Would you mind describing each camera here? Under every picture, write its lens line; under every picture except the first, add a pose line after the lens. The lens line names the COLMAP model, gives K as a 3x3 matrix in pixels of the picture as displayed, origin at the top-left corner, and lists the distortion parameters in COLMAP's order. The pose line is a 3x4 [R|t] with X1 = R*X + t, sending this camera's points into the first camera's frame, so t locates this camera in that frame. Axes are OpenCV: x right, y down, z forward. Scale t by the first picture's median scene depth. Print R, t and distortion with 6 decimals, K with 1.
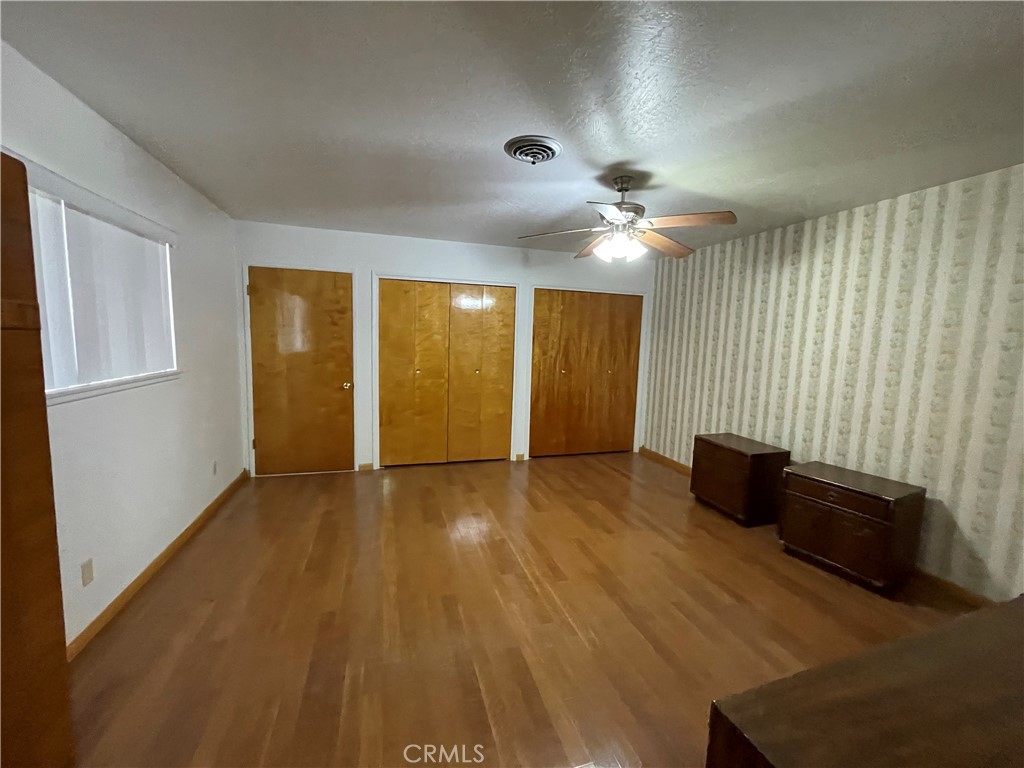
lens RADIAL K [[414.1, 0, 516.8], [0, 414.1, 385.8], [0, 0, 1]] dist [-0.002605, 0.000114]
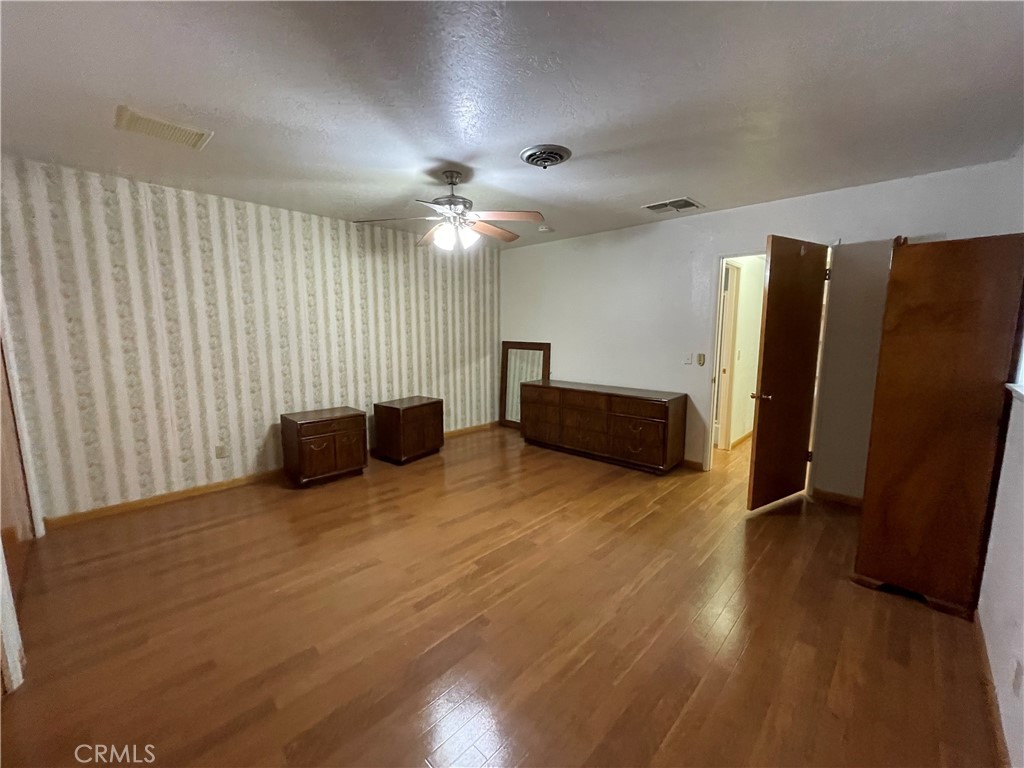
lens RADIAL K [[414.1, 0, 508.6], [0, 414.1, 383.9], [0, 0, 1]] dist [-0.002605, 0.000114]
pose [[-0.467018, -0.153979, 0.870738, -0.764079], [0.082835, 0.972773, 0.216451, -0.162685], [-0.880359, 0.173214, -0.441547, 1.290261]]
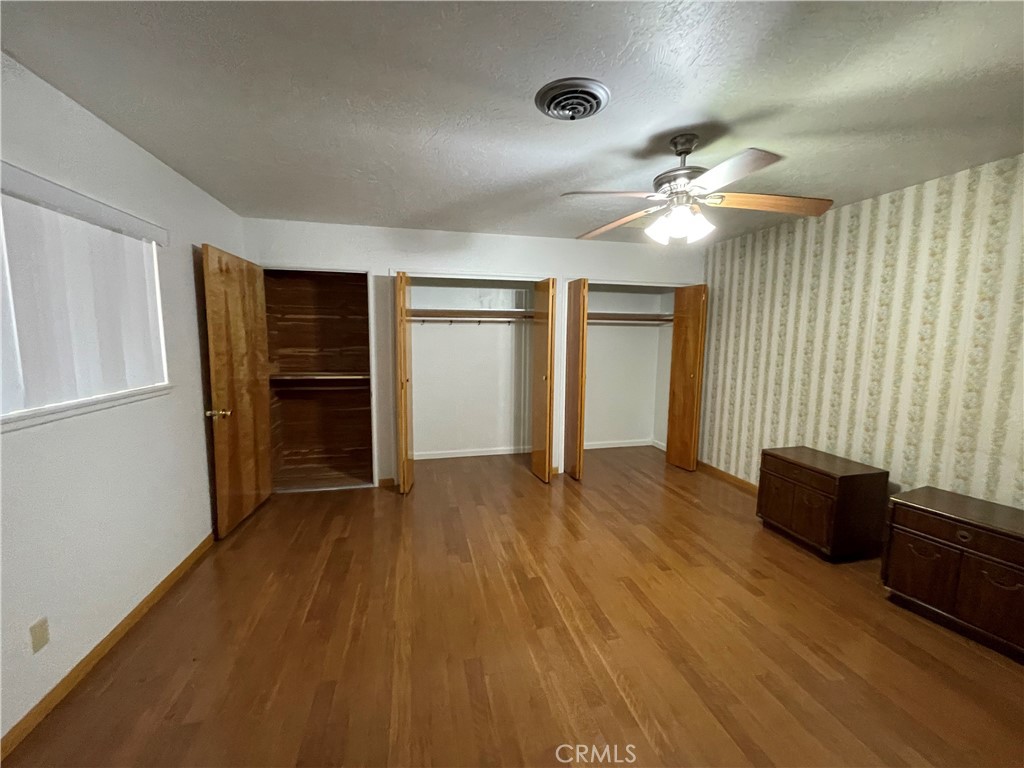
lens RADIAL K [[414.1, 0, 516.1], [0, 414.1, 388.0], [0, 0, 1]] dist [-0.002605, 0.000114]
pose [[0.997335, -0.012018, -0.071965, -0.012668], [0.012593, 0.999892, 0.007541, -0.025419], [0.071867, -0.008427, 0.997379, 0.158440]]
